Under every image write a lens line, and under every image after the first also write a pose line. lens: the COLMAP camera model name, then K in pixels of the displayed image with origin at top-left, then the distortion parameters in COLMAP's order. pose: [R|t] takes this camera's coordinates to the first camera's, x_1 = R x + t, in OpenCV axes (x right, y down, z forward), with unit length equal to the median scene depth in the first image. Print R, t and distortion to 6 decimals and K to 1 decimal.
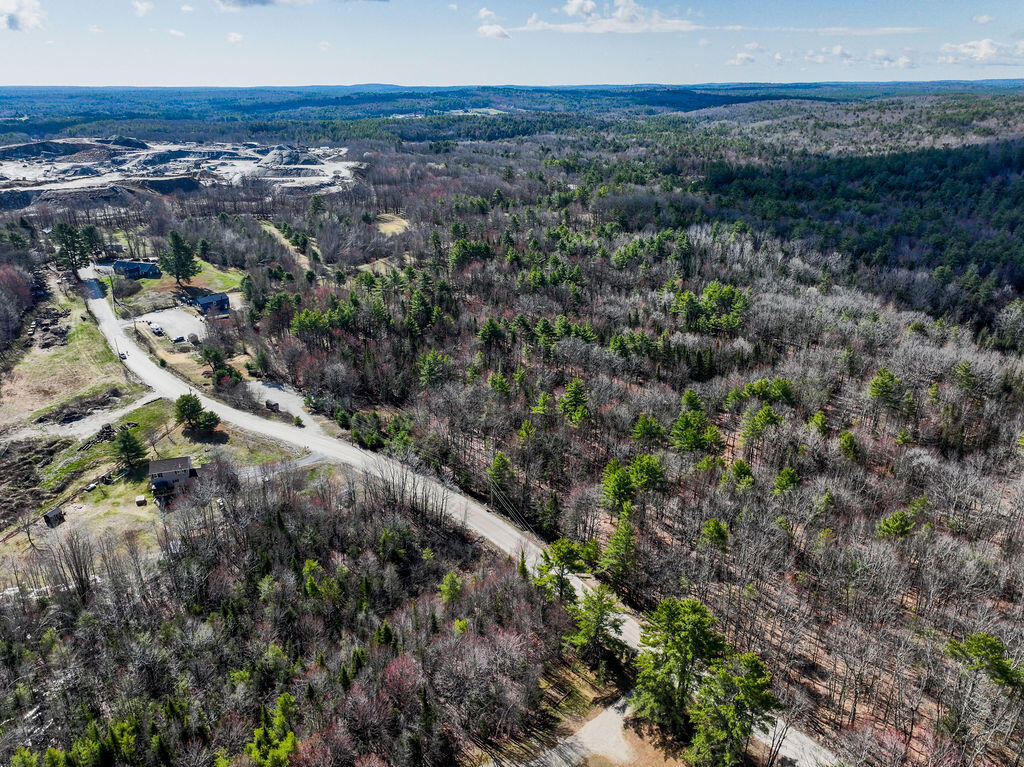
lens RADIAL K [[724.6, 0, 512.0], [0, 724.6, 383.5], [0, 0, 1]] dist [-0.003529, 0.022623]
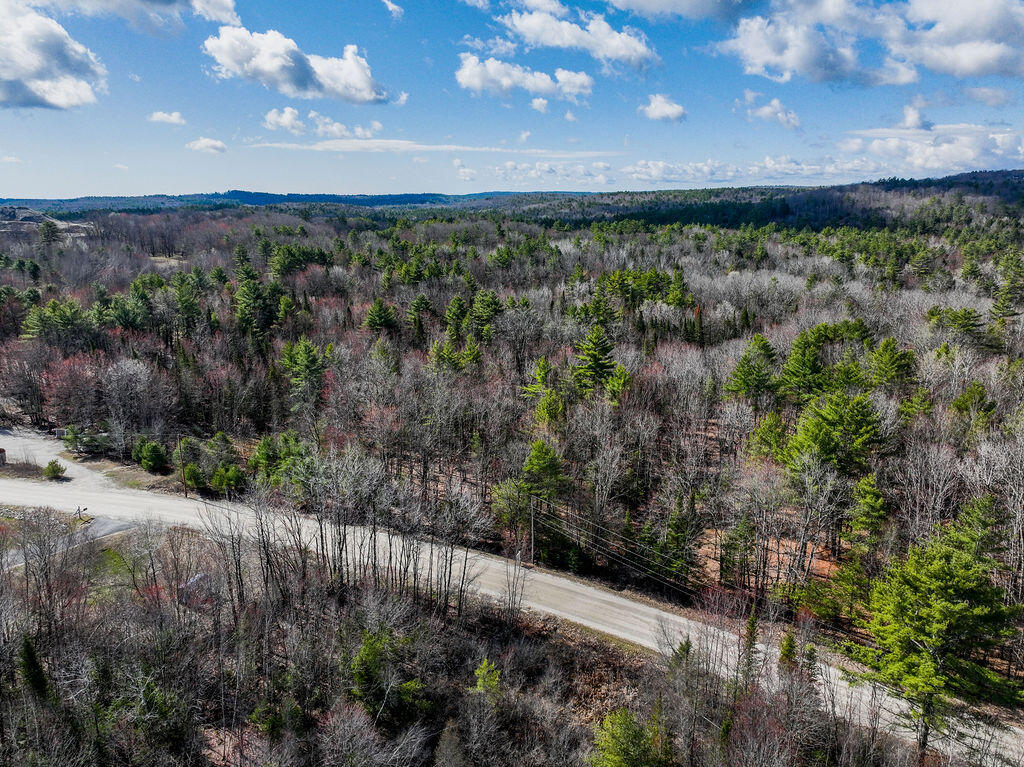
lens RADIAL K [[724.6, 0, 512.0], [0, 724.6, 383.5], [0, 0, 1]] dist [-0.003529, 0.022623]
pose [[0.949456, -0.080511, 0.303400, -0.103597], [0.120919, 0.985765, -0.116818, 0.064720], [-0.289676, 0.147600, 0.945675, 0.306852]]
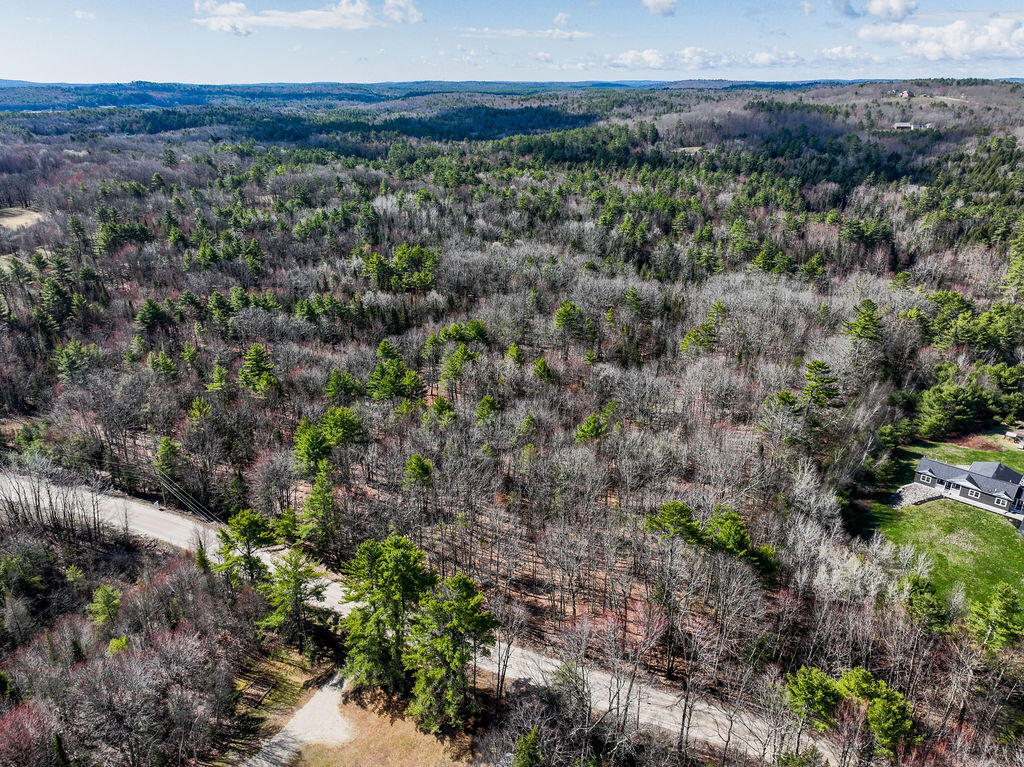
lens RADIAL K [[724.6, 0, 512.0], [0, 724.6, 383.5], [0, 0, 1]] dist [-0.003529, 0.022623]
pose [[0.919395, -0.149433, 0.363843, 0.032864], [0.149013, 0.988398, 0.029400, 0.040768], [-0.364015, 0.027187, 0.930996, 0.045208]]
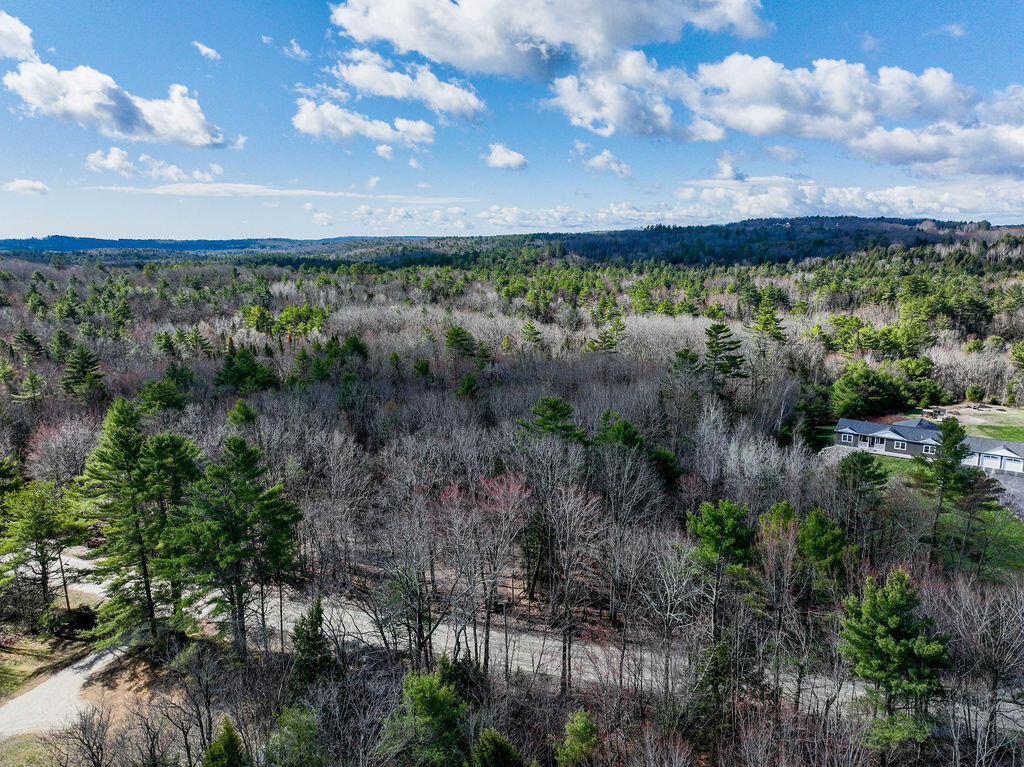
lens RADIAL K [[724.6, 0, 512.0], [0, 724.6, 383.5], [0, 0, 1]] dist [-0.003529, 0.022623]
pose [[0.872215, -0.099770, 0.478839, 0.078960], [0.190549, 0.970942, -0.144786, 0.152879], [-0.450480, 0.217527, 0.865881, 0.108927]]
